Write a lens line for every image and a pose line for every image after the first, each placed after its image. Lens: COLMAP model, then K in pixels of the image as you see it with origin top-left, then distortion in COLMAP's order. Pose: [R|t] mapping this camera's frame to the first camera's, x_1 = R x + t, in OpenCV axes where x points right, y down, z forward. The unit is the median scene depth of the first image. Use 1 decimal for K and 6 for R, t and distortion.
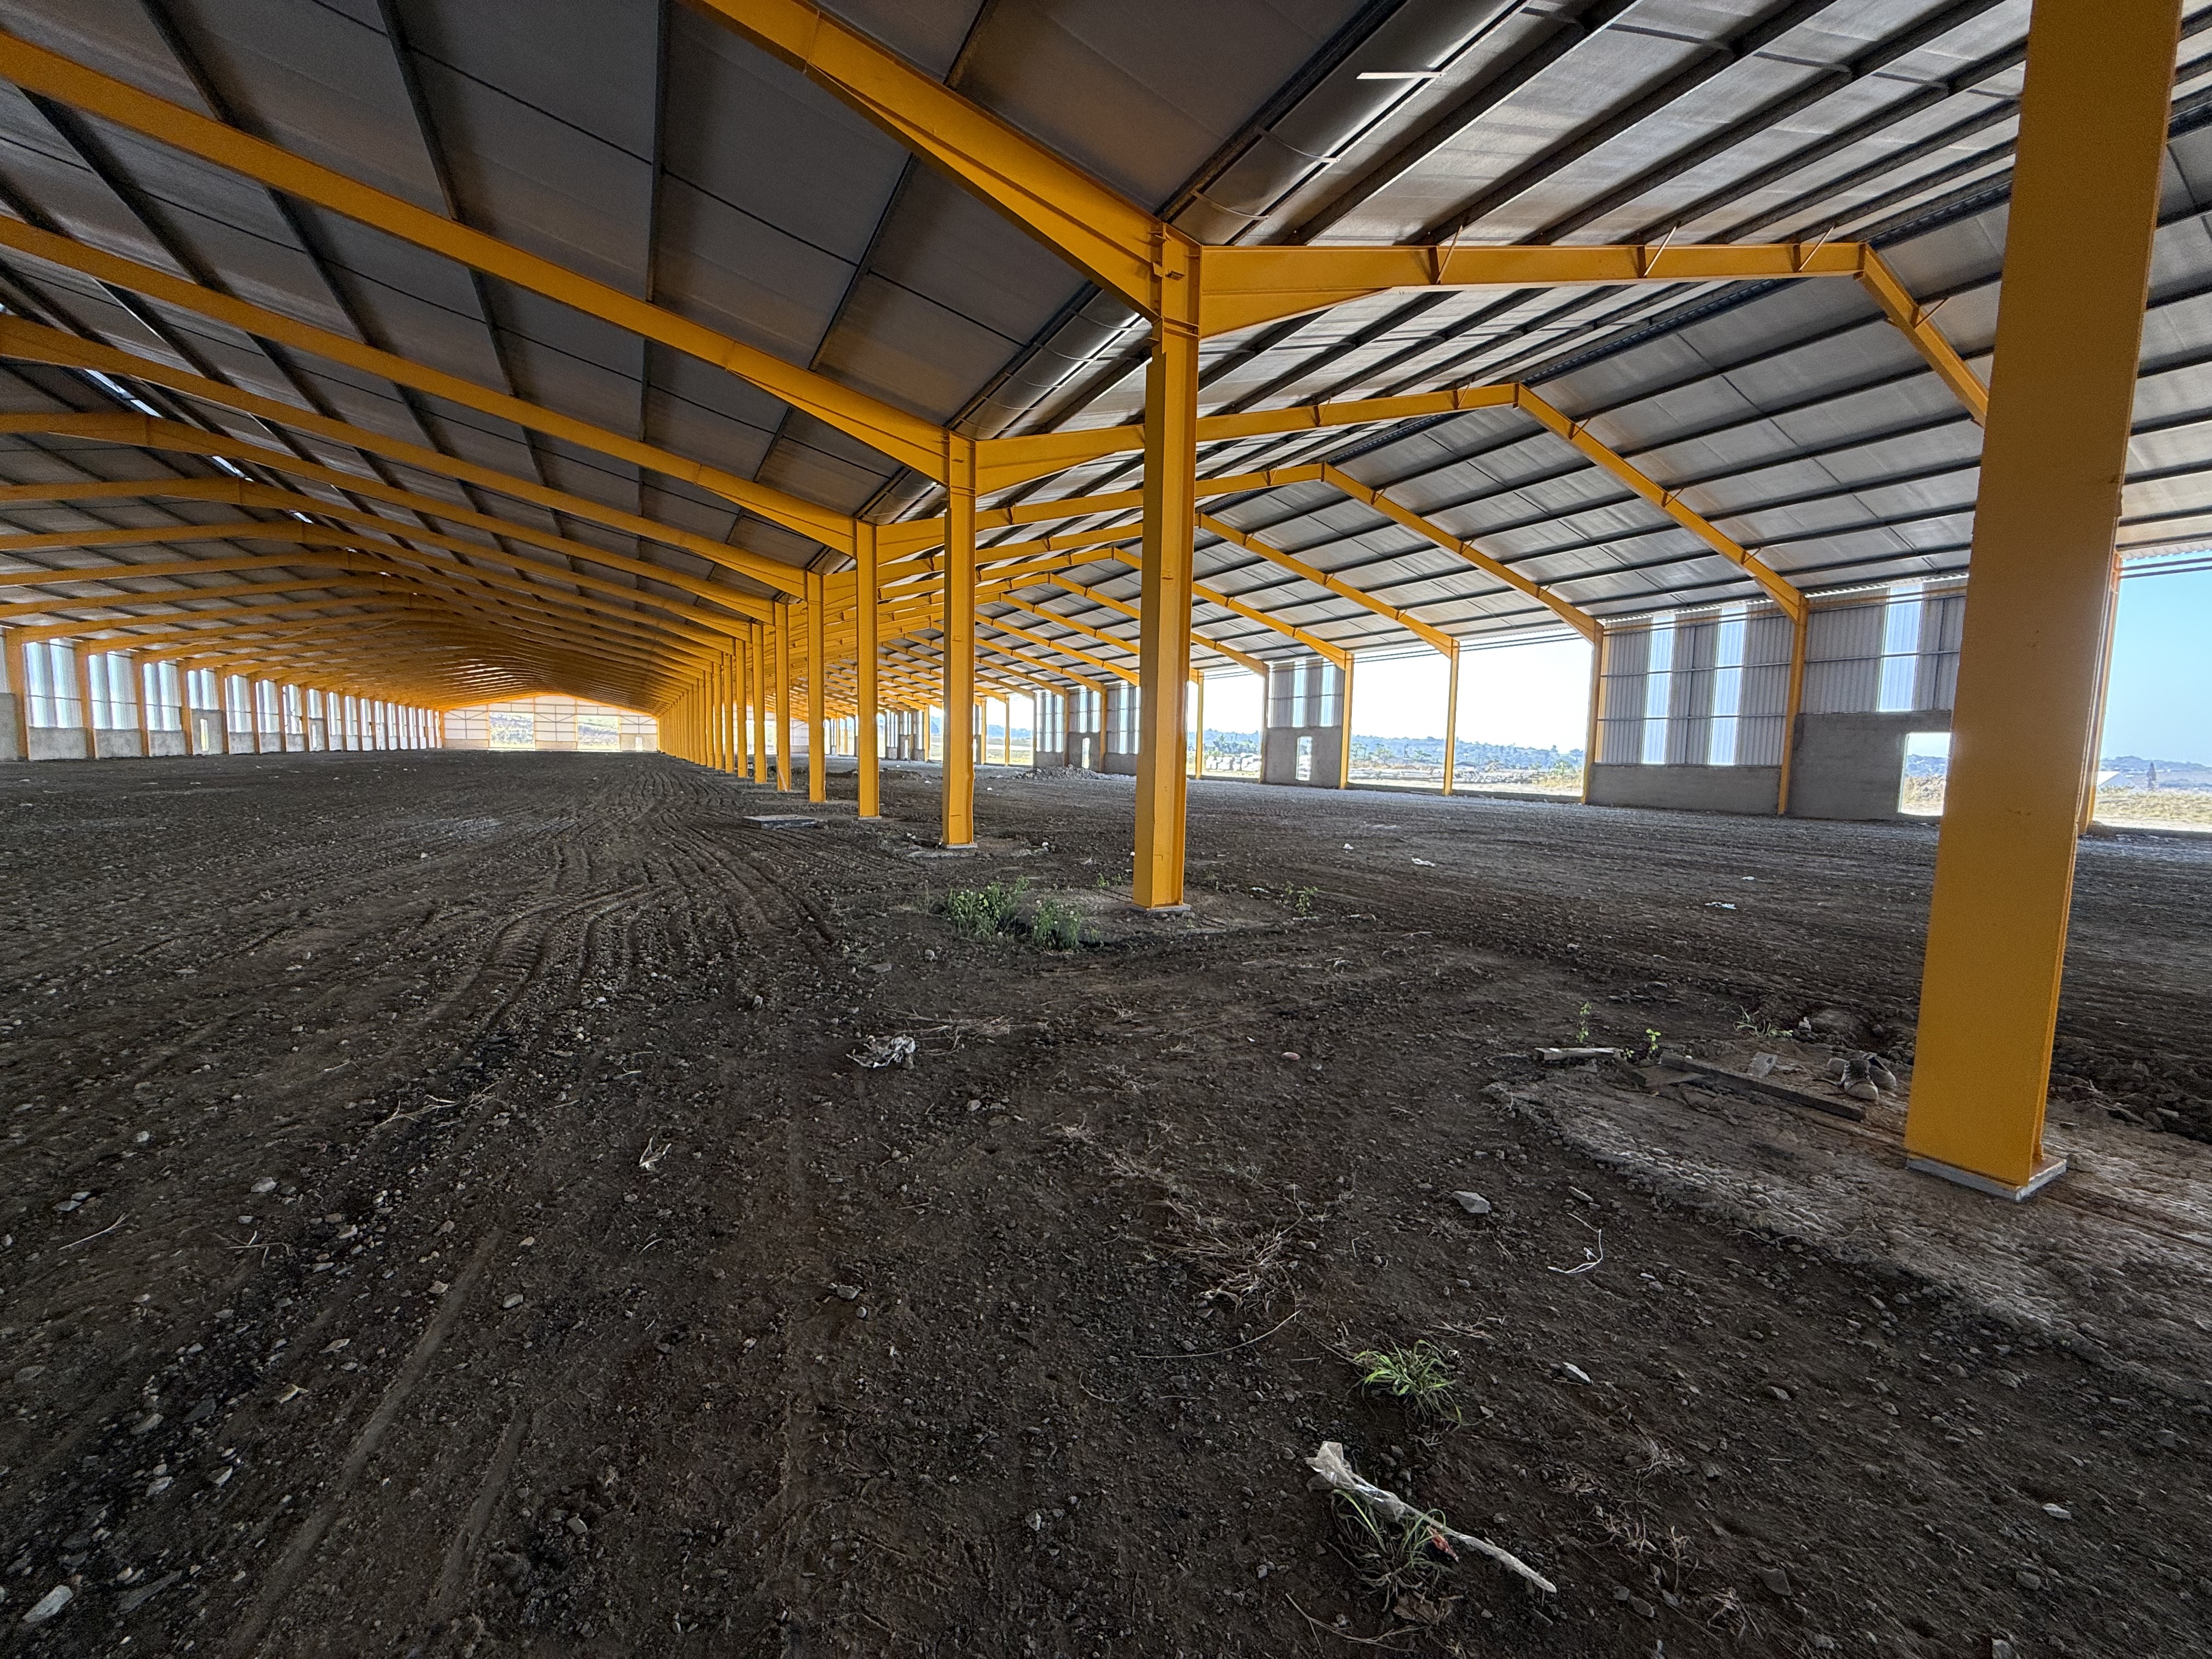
lens RADIAL K [[884.7, 0, 1102.4], [0, 884.7, 827.9], [0, 0, 1]] dist [0.000371, 0.000624]
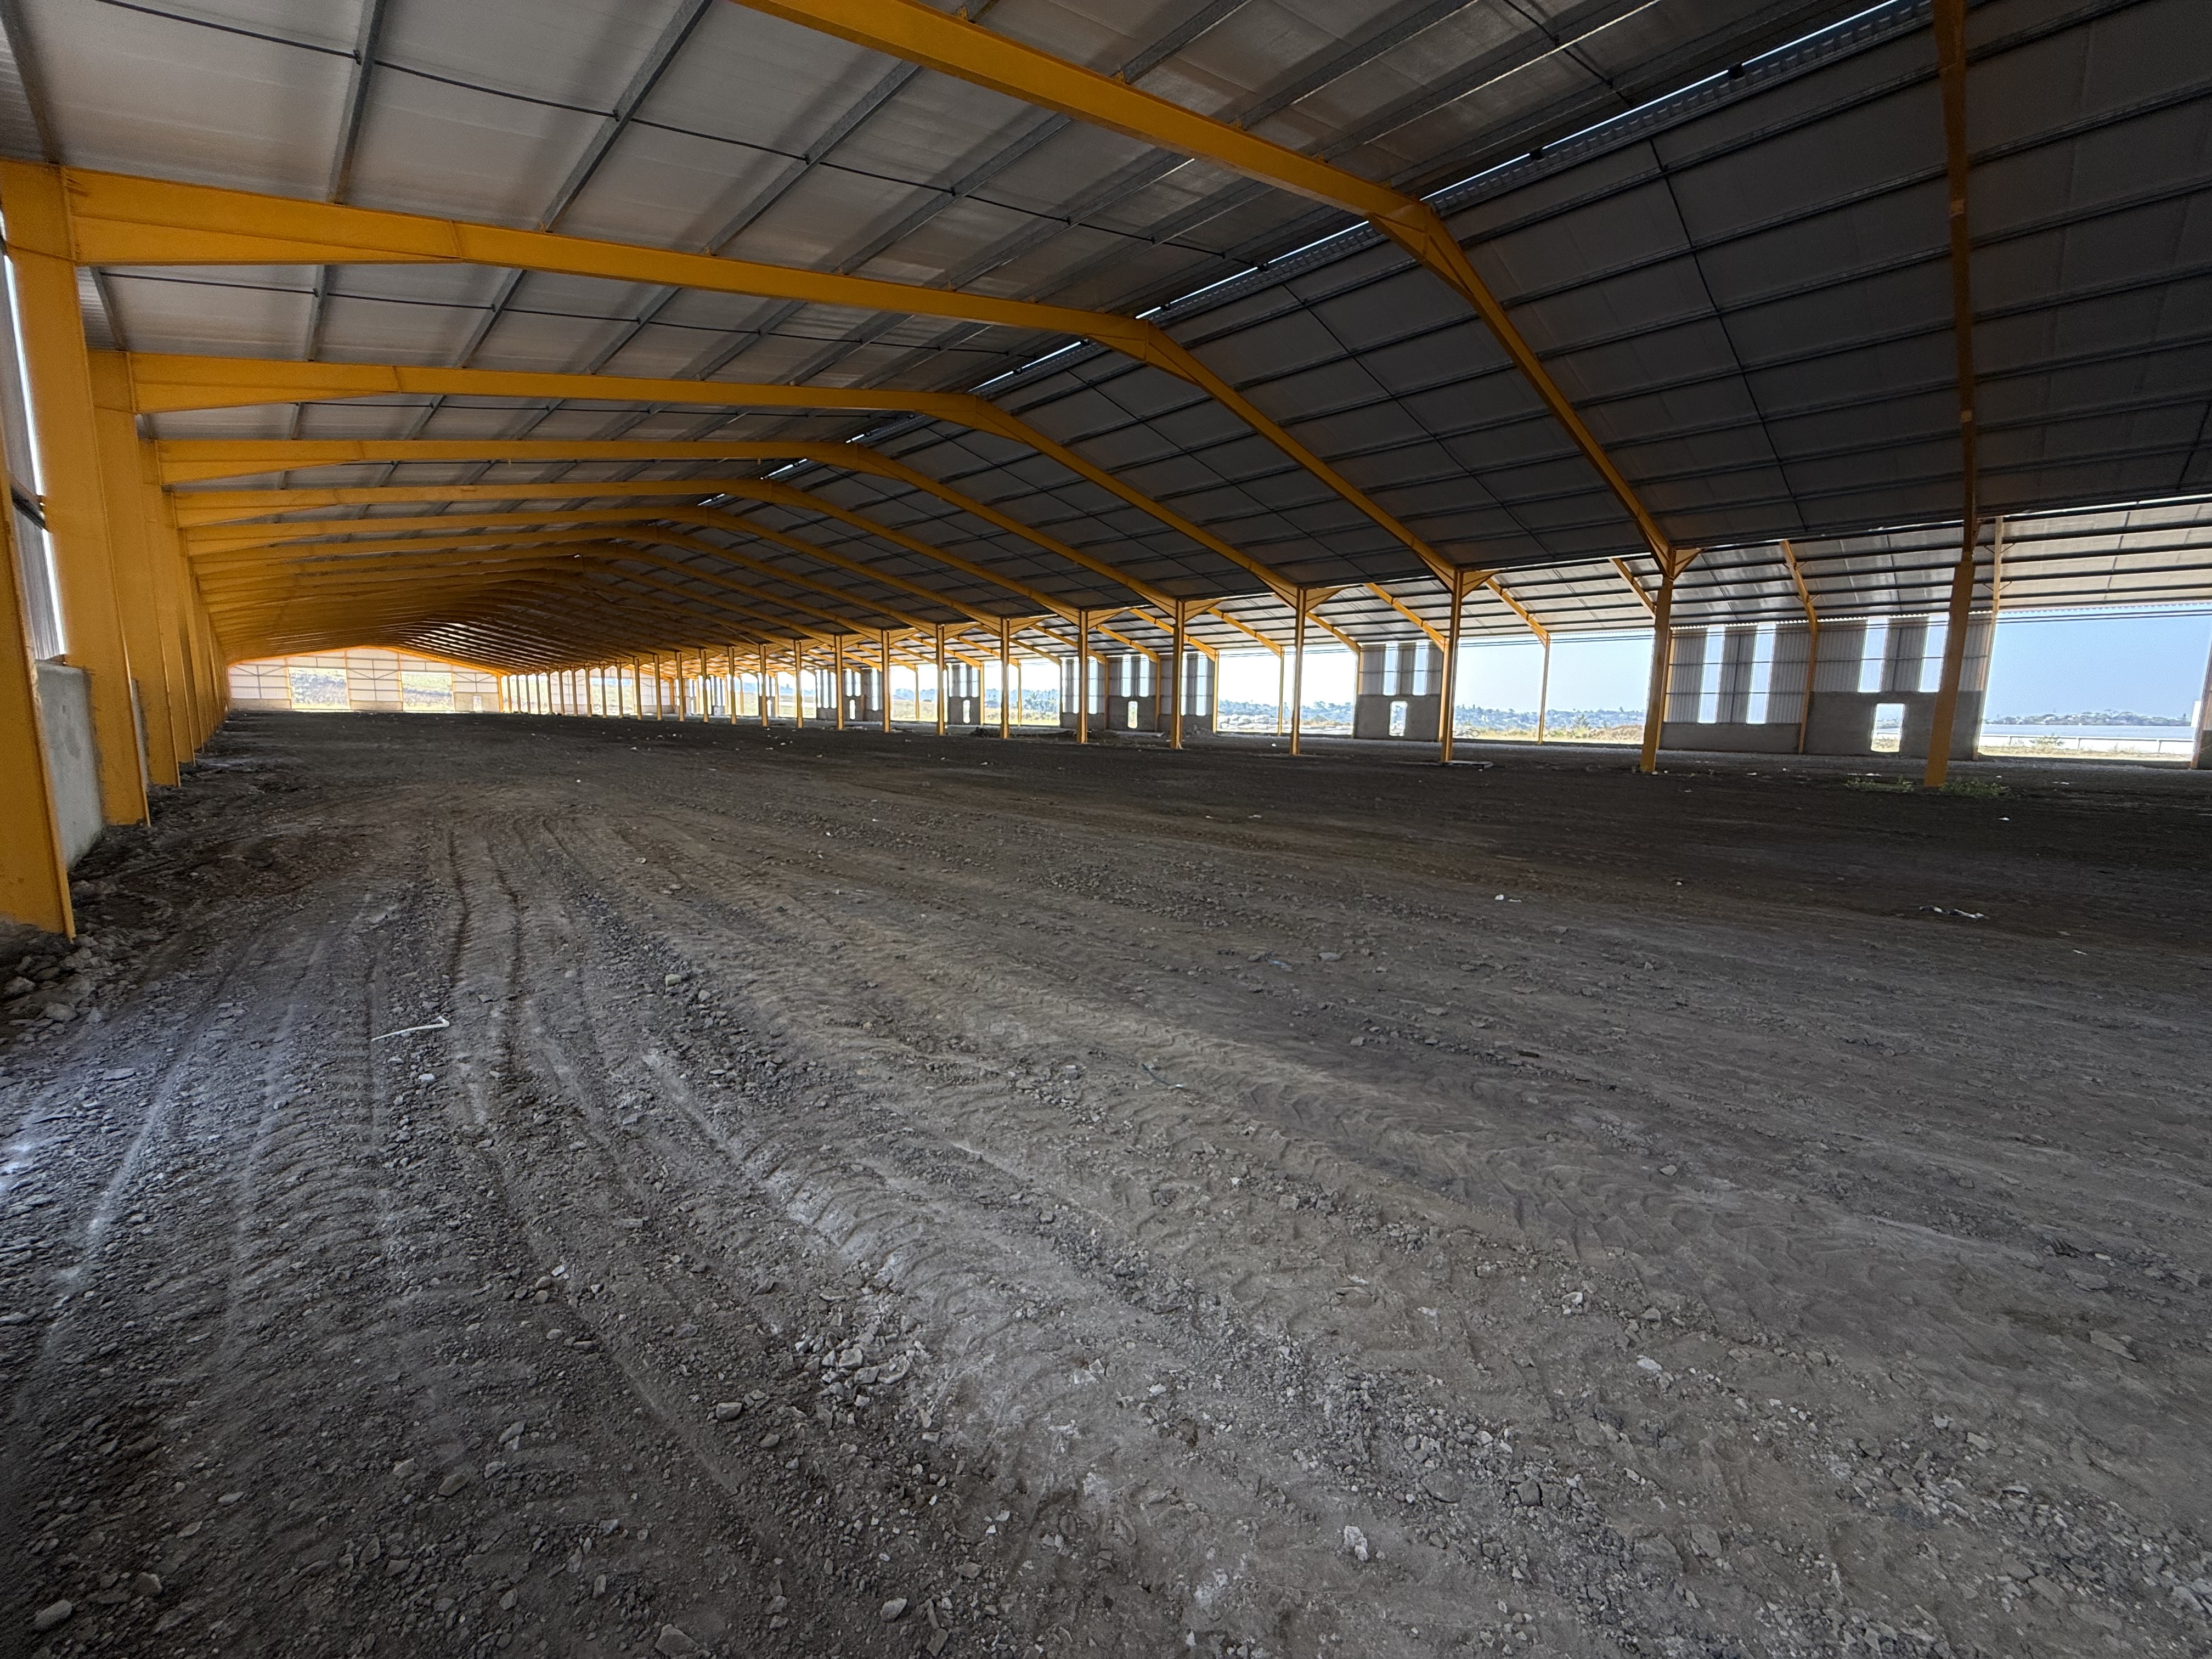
lens RADIAL K [[884.7, 0, 1104.2], [0, 884.7, 830.6], [0, 0, 1]] dist [0.000371, 0.000624]
pose [[0.959355, -0.040431, 0.279291, -0.614146], [0.026387, 0.998200, 0.053863, 0.004503], [-0.280966, -0.044304, 0.958694, -0.152068]]
